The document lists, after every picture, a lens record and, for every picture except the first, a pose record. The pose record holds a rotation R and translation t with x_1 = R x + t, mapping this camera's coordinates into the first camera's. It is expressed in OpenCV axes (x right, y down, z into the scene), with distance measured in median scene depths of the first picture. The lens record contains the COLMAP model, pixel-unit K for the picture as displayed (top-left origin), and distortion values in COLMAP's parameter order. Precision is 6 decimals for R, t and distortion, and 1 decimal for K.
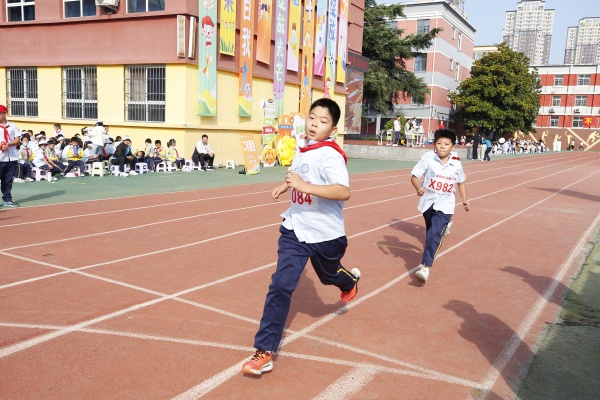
lens RADIAL K [[539.0, 0, 302.2], [0, 539.0, 200.6], [0, 0, 1]] dist [0.024131, 0.051823]
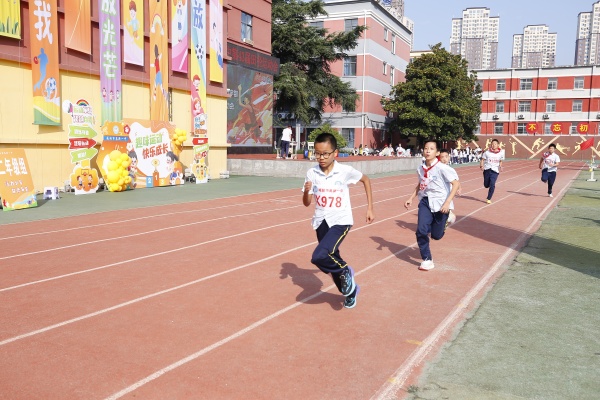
lens RADIAL K [[563.1, 0, 291.8], [0, 563.1, 203.2], [0, 0, 1]] dist [0.050438, 0.000000]
pose [[0.996982, -0.030886, 0.071220, 0.065763], [0.032581, 0.999210, -0.022761, -0.009865], [-0.070461, 0.025012, 0.997201, 0.092396]]
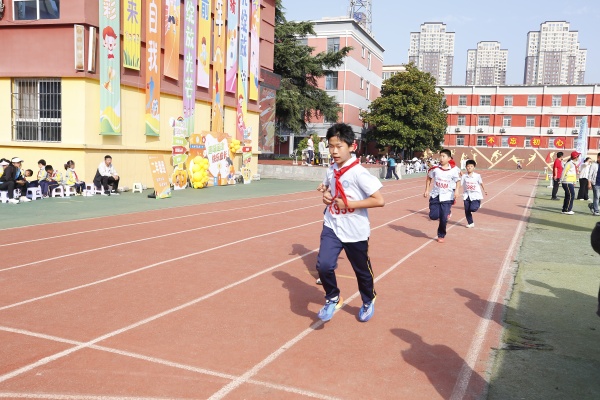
lens RADIAL K [[563.1, 0, 300.1], [0, 563.1, 201.1], [0, 0, 1]] dist [0.050438, 0.000000]
pose [[0.987571, -0.018892, 0.156032, -0.003916], [0.024850, 0.999031, -0.036318, -0.000941], [-0.155195, 0.039744, 0.987084, 0.003409]]
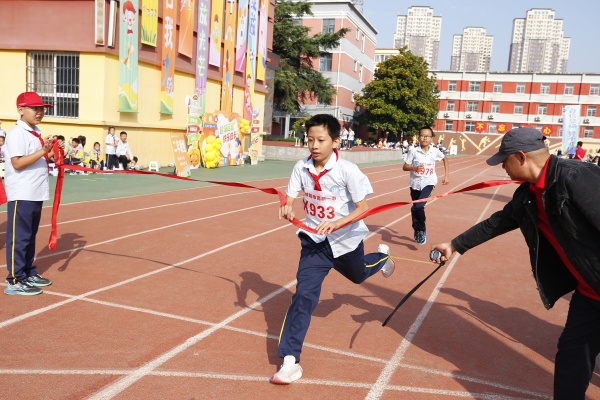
lens RADIAL K [[563.1, 0, 300.5], [0, 563.1, 199.8], [0, 0, 1]] dist [0.050438, 0.000000]
pose [[0.982364, -0.002189, 0.186968, -0.025832], [0.003253, 0.999980, -0.005386, -0.001729], [-0.186953, 0.005899, 0.982351, 0.007321]]
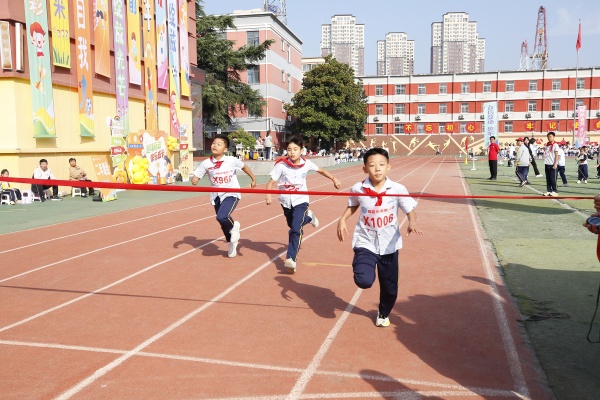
lens RADIAL K [[563.1, 0, 298.7], [0, 563.1, 200.8], [0, 0, 1]] dist [0.050438, 0.000000]
pose [[0.954791, -0.078072, 0.286843, -0.020976], [0.086933, 0.996047, -0.018268, -0.001621], [-0.284282, 0.042378, 0.957804, 0.006697]]
